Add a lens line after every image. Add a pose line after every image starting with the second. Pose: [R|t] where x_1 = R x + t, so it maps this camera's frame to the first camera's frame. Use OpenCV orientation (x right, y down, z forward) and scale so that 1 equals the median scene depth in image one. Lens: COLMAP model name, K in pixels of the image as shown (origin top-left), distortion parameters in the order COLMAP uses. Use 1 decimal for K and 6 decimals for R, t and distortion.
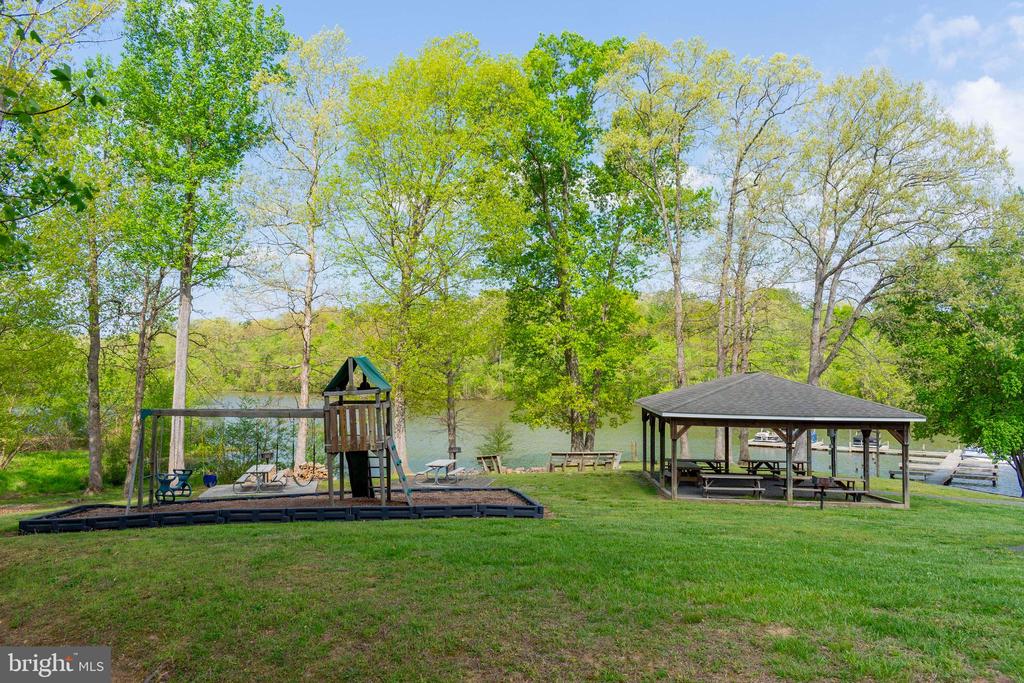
lens RADIAL K [[780.0, 0, 512.0], [0, 780.0, 341.5], [0, 0, 1]] dist [0.004852, 0.006573]
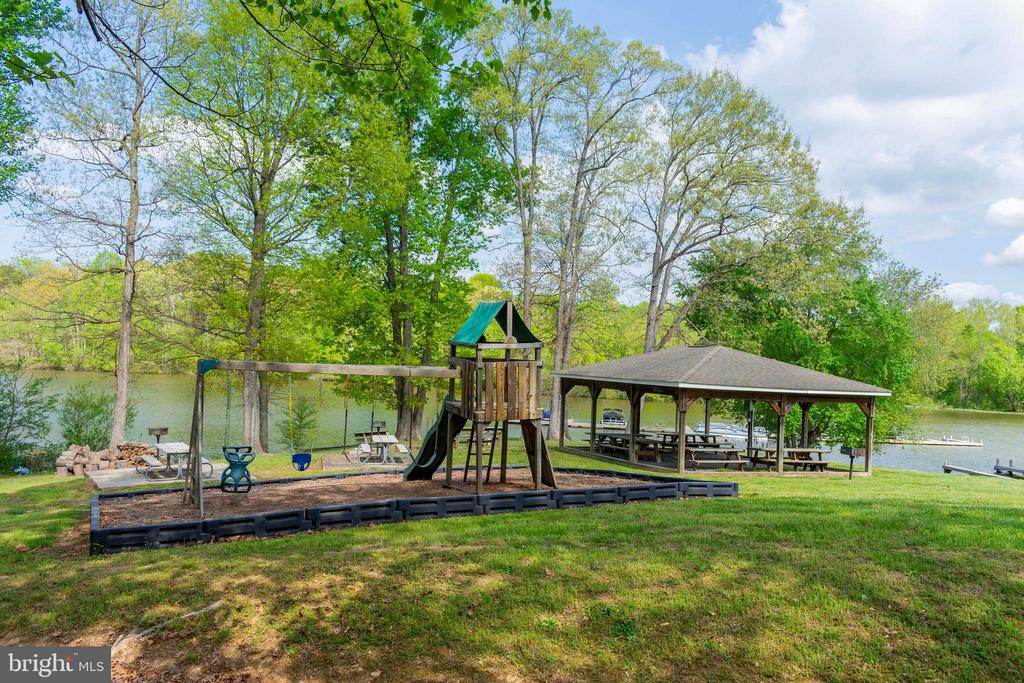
lens RADIAL K [[780.0, 0, 512.0], [0, 780.0, 341.5], [0, 0, 1]] dist [0.004852, 0.006573]
pose [[0.923615, 0.039186, 0.381312, -0.179116], [-0.049256, 0.998647, 0.016679, 0.017118], [-0.380143, -0.034187, 0.924296, 0.098670]]
